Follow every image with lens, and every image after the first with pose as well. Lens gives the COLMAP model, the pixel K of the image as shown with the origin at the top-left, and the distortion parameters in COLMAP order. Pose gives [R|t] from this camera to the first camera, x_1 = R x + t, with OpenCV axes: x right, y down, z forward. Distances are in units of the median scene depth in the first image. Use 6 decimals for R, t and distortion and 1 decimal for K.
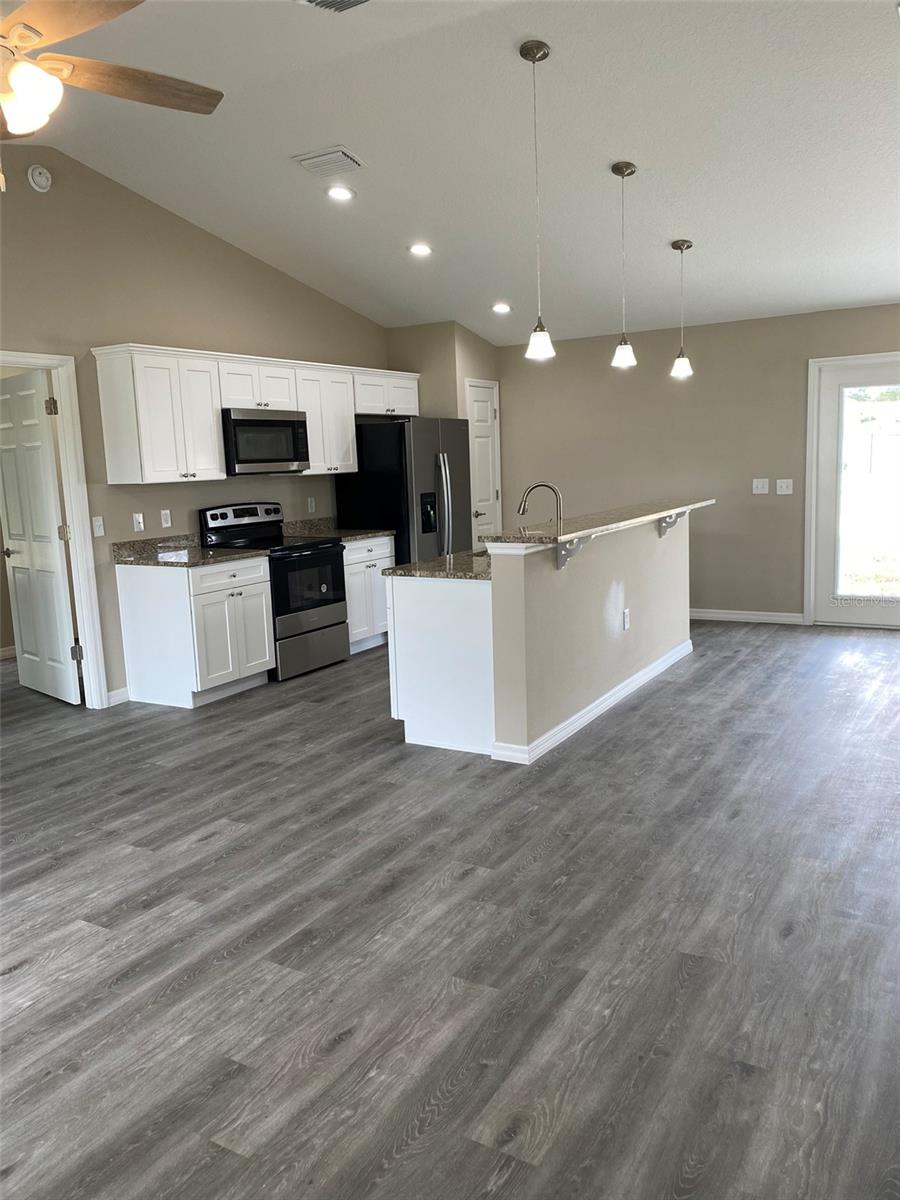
lens RADIAL K [[905.3, 0, 459.8], [0, 905.3, 590.4], [0, 0, 1]] dist [0.005052, -0.010137]
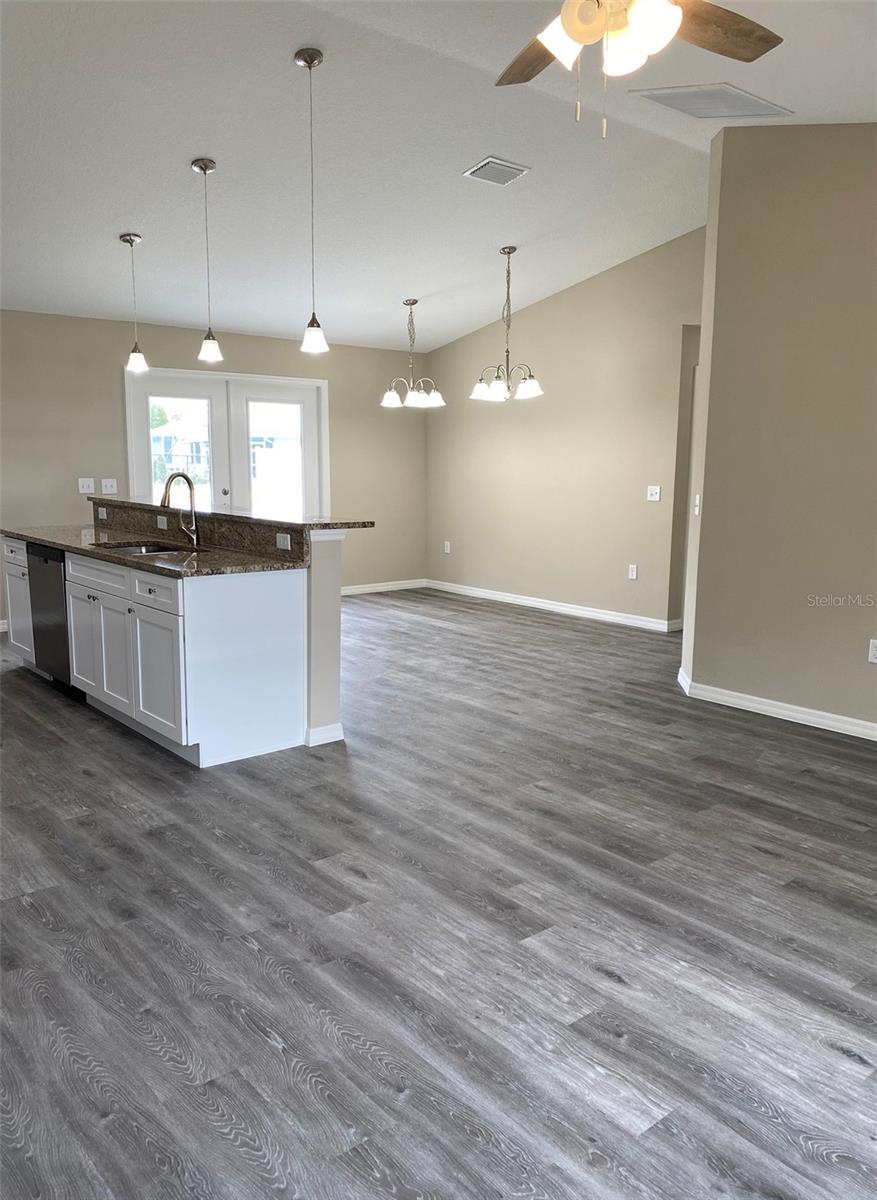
lens RADIAL K [[923.7, 0, 439.9], [0, 923.7, 604.4], [0, 0, 1]] dist [-0.007429, -0.016569]
pose [[0.362051, -0.118295, 0.924622, -1.066661], [0.123355, 0.989272, 0.078264, -0.040027], [-0.923960, 0.085721, 0.372759, 0.599986]]
